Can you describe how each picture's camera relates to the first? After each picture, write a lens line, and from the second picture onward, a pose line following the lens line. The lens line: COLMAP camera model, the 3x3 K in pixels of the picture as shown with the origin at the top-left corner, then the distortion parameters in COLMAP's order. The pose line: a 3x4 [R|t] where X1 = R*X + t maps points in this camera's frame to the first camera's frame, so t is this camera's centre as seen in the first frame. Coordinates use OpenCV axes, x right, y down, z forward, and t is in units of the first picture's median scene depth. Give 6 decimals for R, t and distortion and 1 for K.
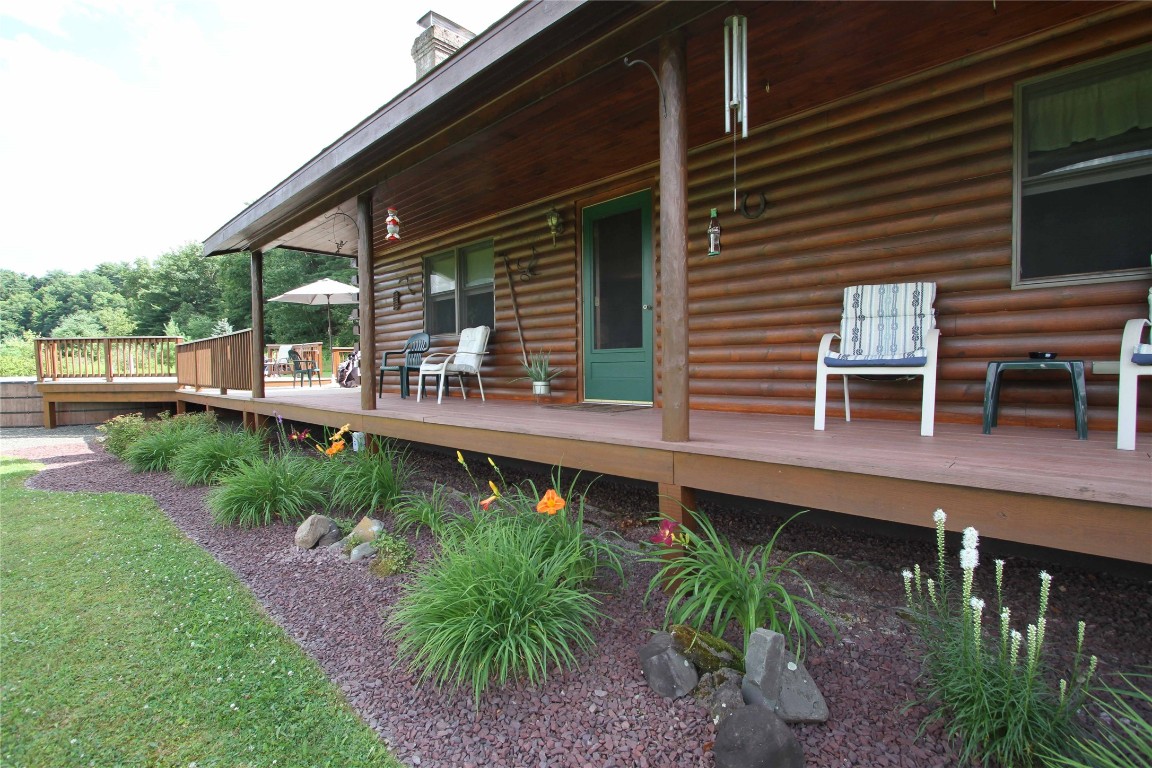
lens RADIAL K [[531.2, 0, 576.0], [0, 531.2, 384.0], [0, 0, 1]] dist [-0.011237, 0.000708]
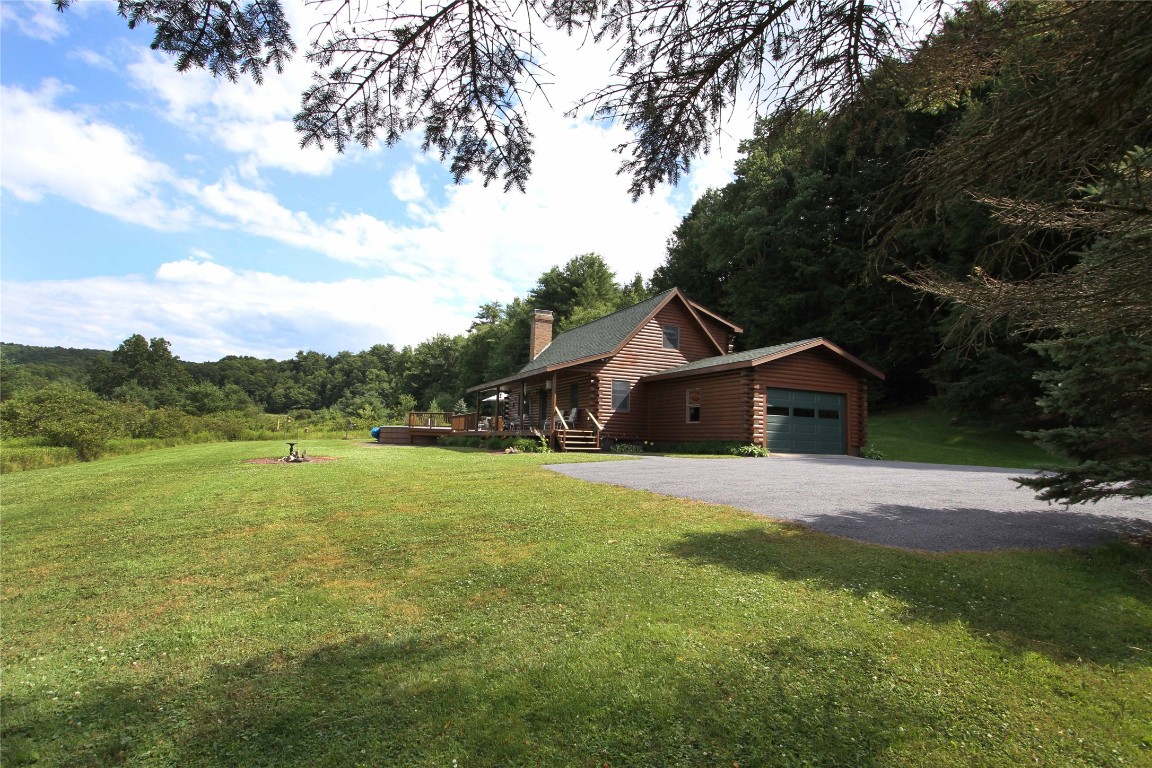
lens RADIAL K [[607.1, 0, 576.0], [0, 607.1, 384.0], [0, 0, 1]] dist [-0.024918, 0.000120]
pose [[0.926121, 0.007503, -0.377152, 0.147385], [-0.059016, 0.990373, -0.125217, 0.017195], [0.372582, 0.138225, 0.917647, -0.240813]]
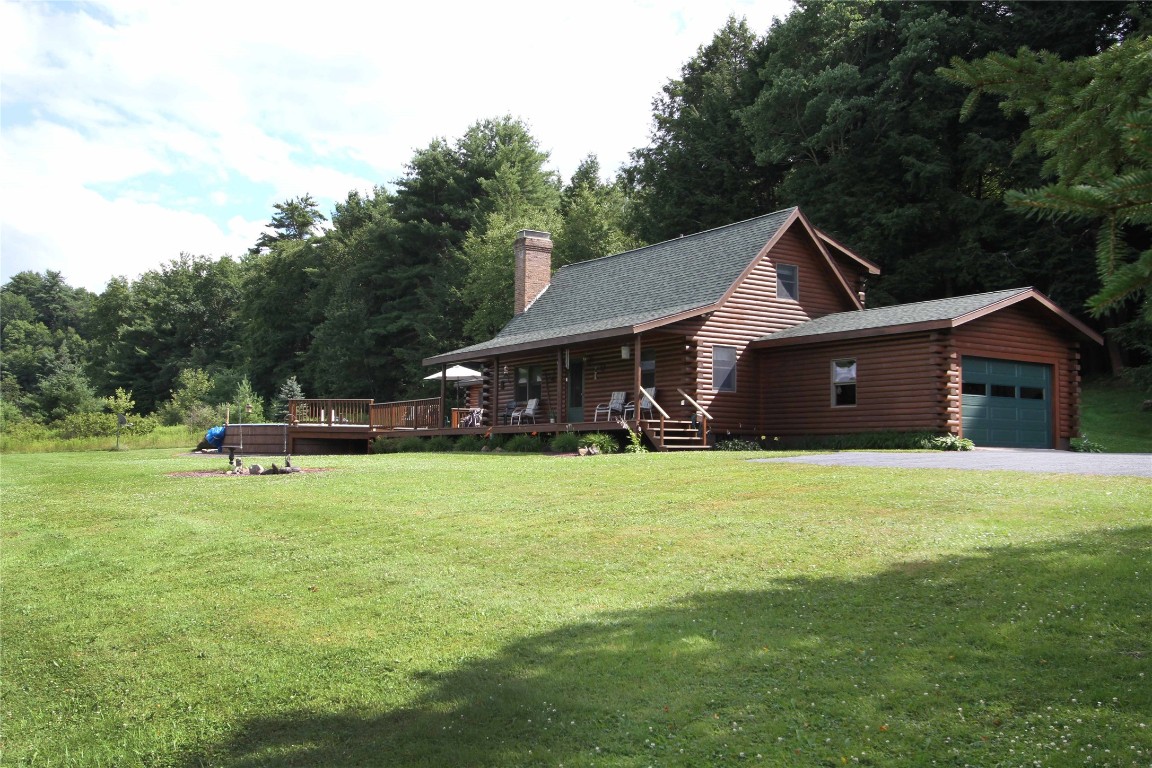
lens RADIAL K [[1138.4, 0, 576.0], [0, 1138.4, 384.0], [0, 0, 1]] dist [0.006215, 0.000385]
pose [[0.974274, 0.012660, -0.225009, 0.095436], [-0.036476, 0.994115, -0.102007, 0.028679], [0.222394, 0.107590, 0.969002, -0.327827]]
